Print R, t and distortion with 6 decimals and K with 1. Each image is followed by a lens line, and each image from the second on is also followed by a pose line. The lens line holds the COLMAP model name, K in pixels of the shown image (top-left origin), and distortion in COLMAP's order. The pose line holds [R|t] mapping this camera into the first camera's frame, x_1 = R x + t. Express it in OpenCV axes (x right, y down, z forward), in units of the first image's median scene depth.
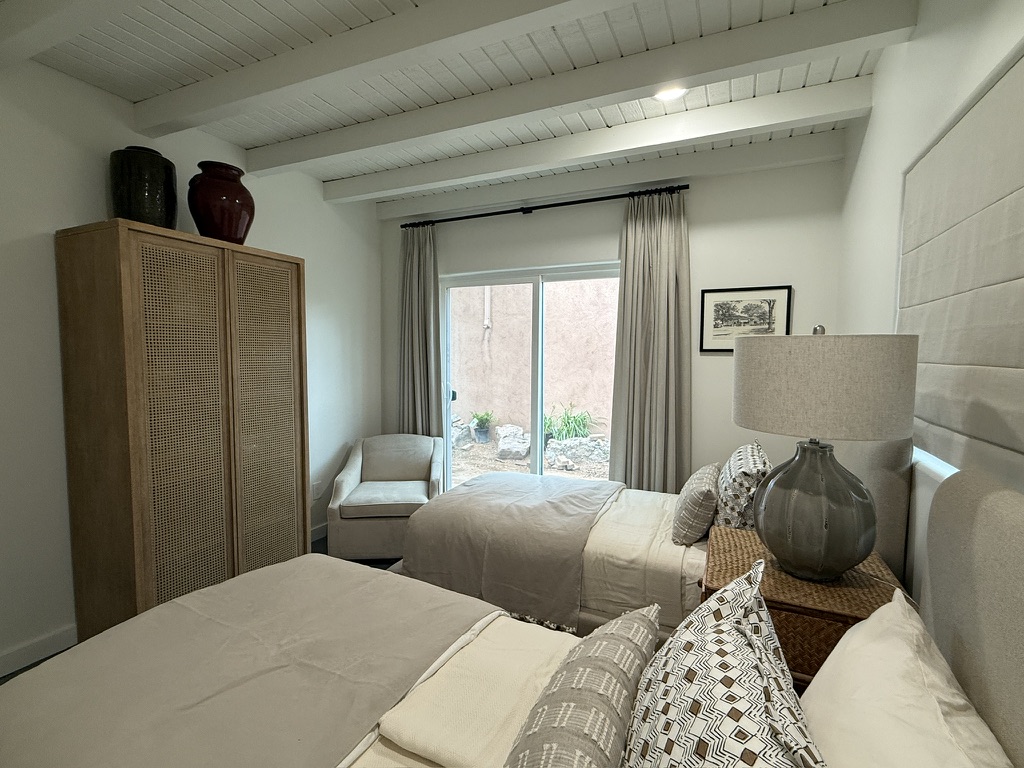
lens RADIAL K [[474.0, 0, 512.0], [0, 474.0, 384.0], [0, 0, 1]] dist [0.002331, 0.000684]
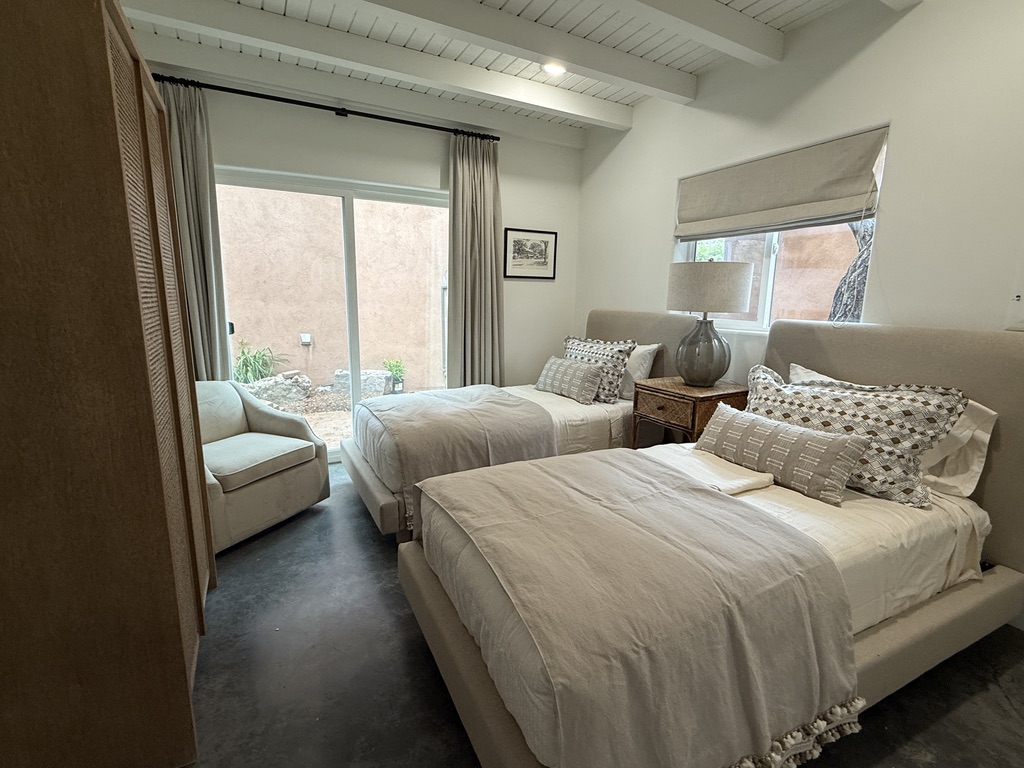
lens RADIAL K [[474.0, 0, 512.0], [0, 474.0, 384.0], [0, 0, 1]] dist [0.002331, 0.000684]
pose [[0.598512, -0.143732, 0.788114, -0.653219], [0.044260, 0.988204, 0.146611, 0.029877], [-0.799890, -0.052867, 0.597814, 0.206324]]
